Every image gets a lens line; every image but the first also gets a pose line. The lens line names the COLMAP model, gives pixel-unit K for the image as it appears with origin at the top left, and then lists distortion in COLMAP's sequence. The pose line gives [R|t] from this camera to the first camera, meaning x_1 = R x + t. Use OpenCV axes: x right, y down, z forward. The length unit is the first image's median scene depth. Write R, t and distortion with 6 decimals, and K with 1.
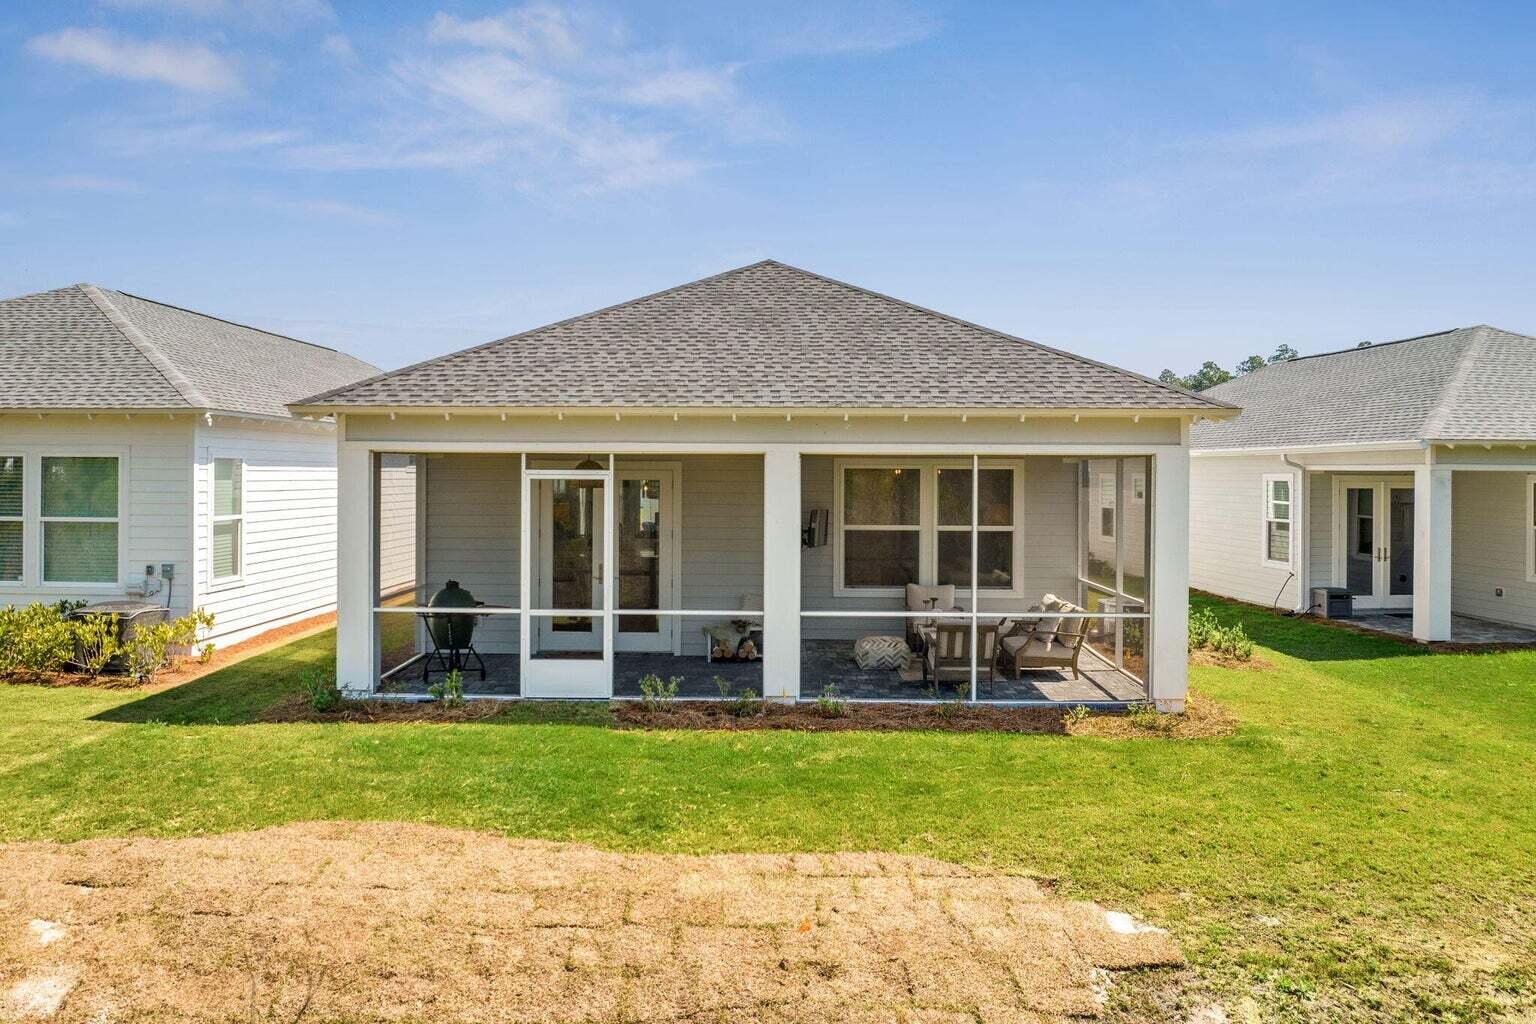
lens RADIAL K [[1099.5, 0, 743.8], [0, 1099.5, 511.4], [0, 0, 1]] dist [-0.042396, 0.003197]
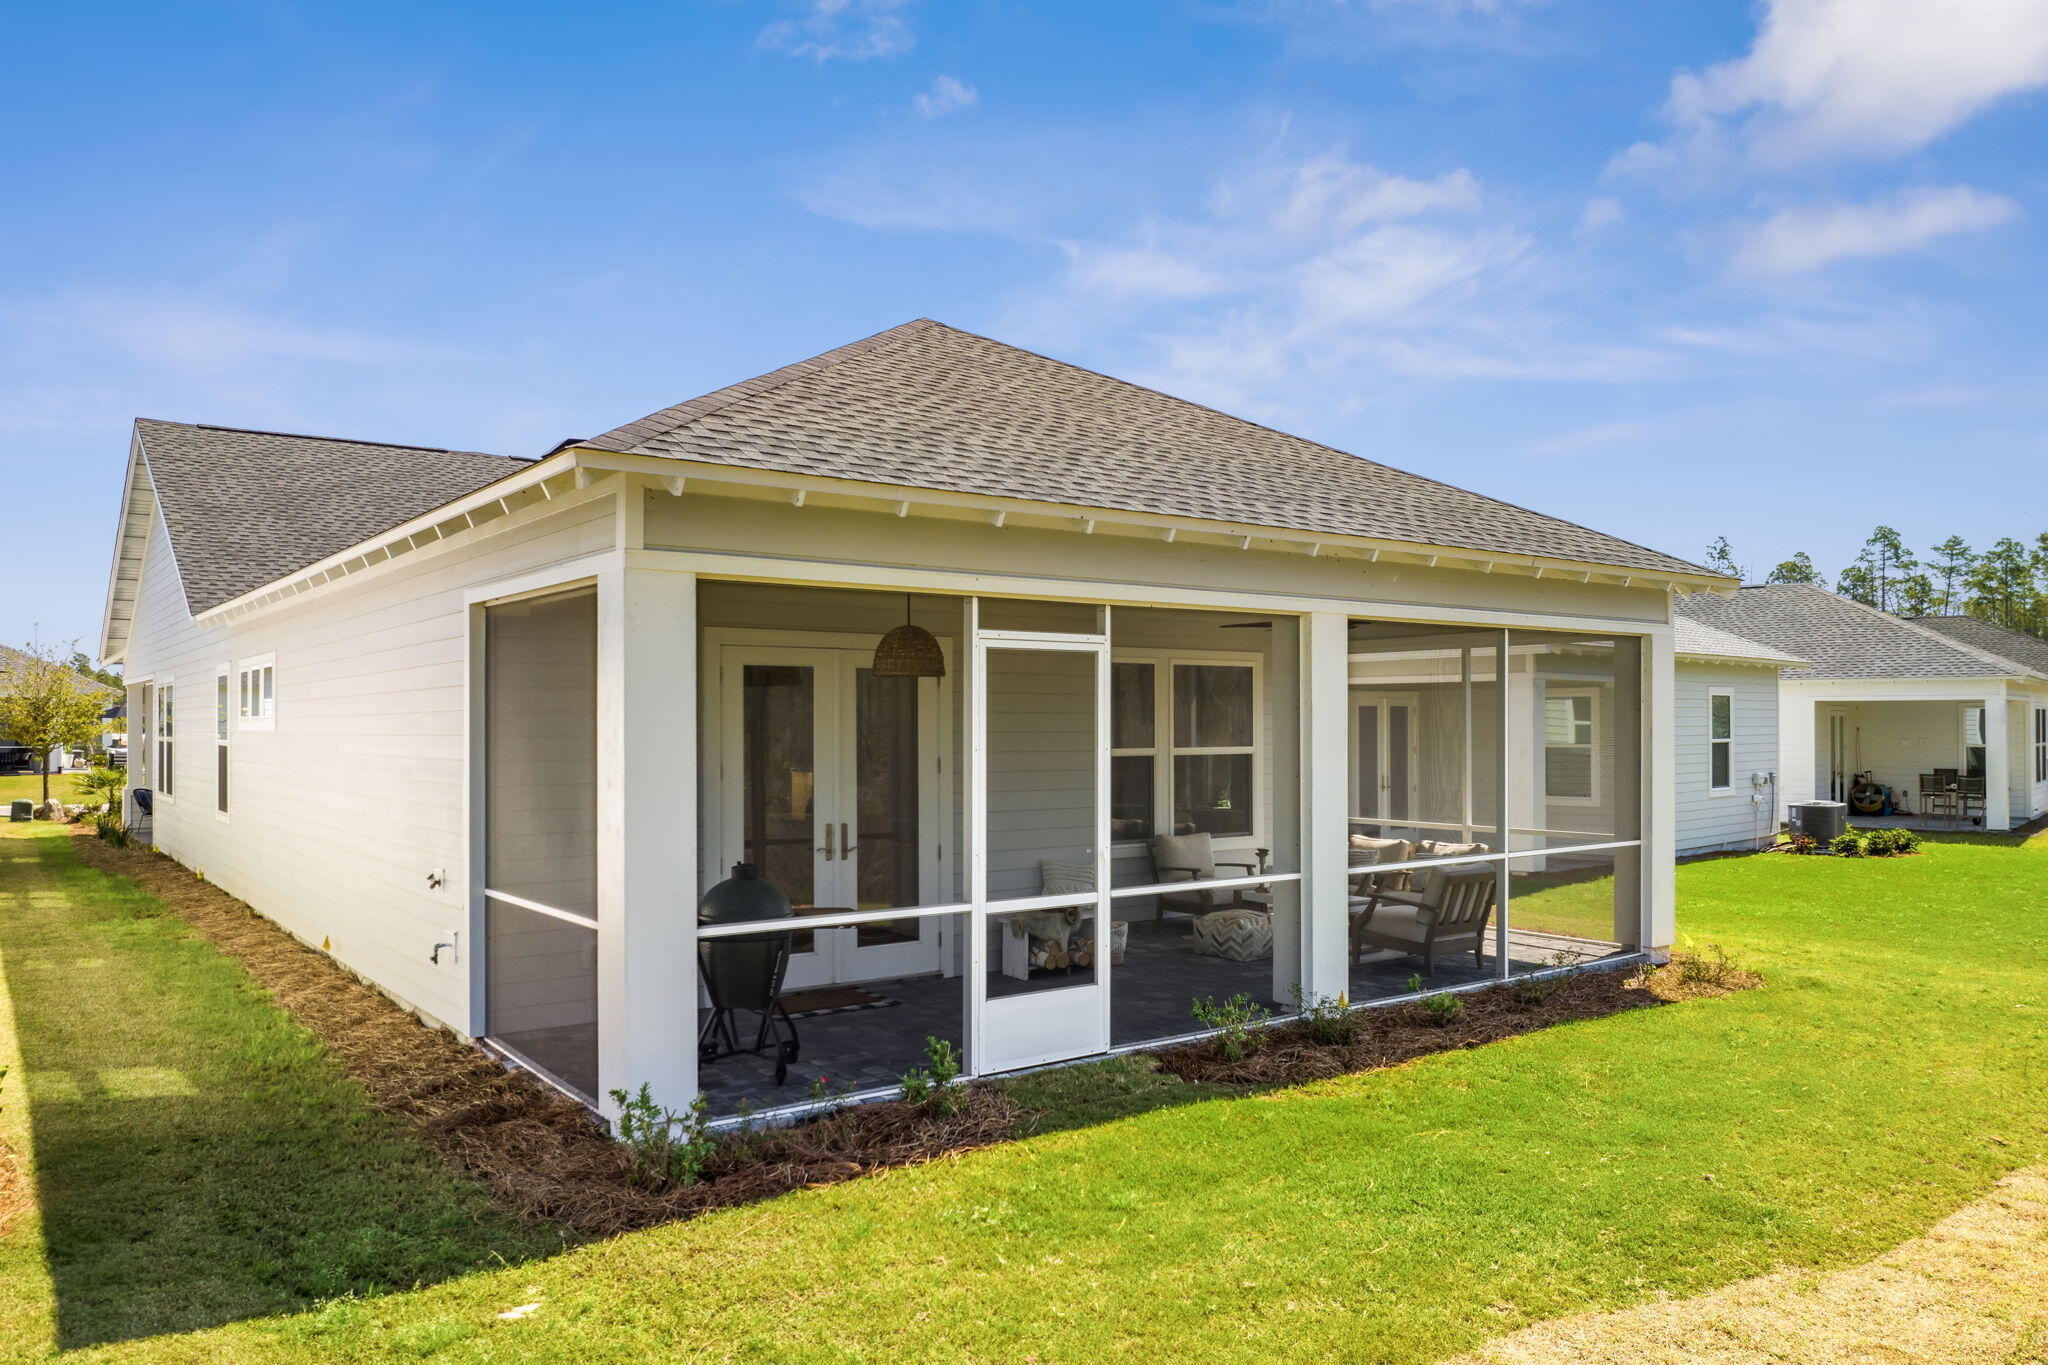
lens RADIAL K [[1463.6, 0, 1024.6], [0, 1463.6, 738.4], [0, 0, 1]] dist [-0.052157, 0.000444]
pose [[0.769689, -0.008685, 0.638360, -0.618752], [0.023769, 0.999604, -0.015060, 0.023982], [-0.637977, 0.026765, 0.769590, 0.462596]]
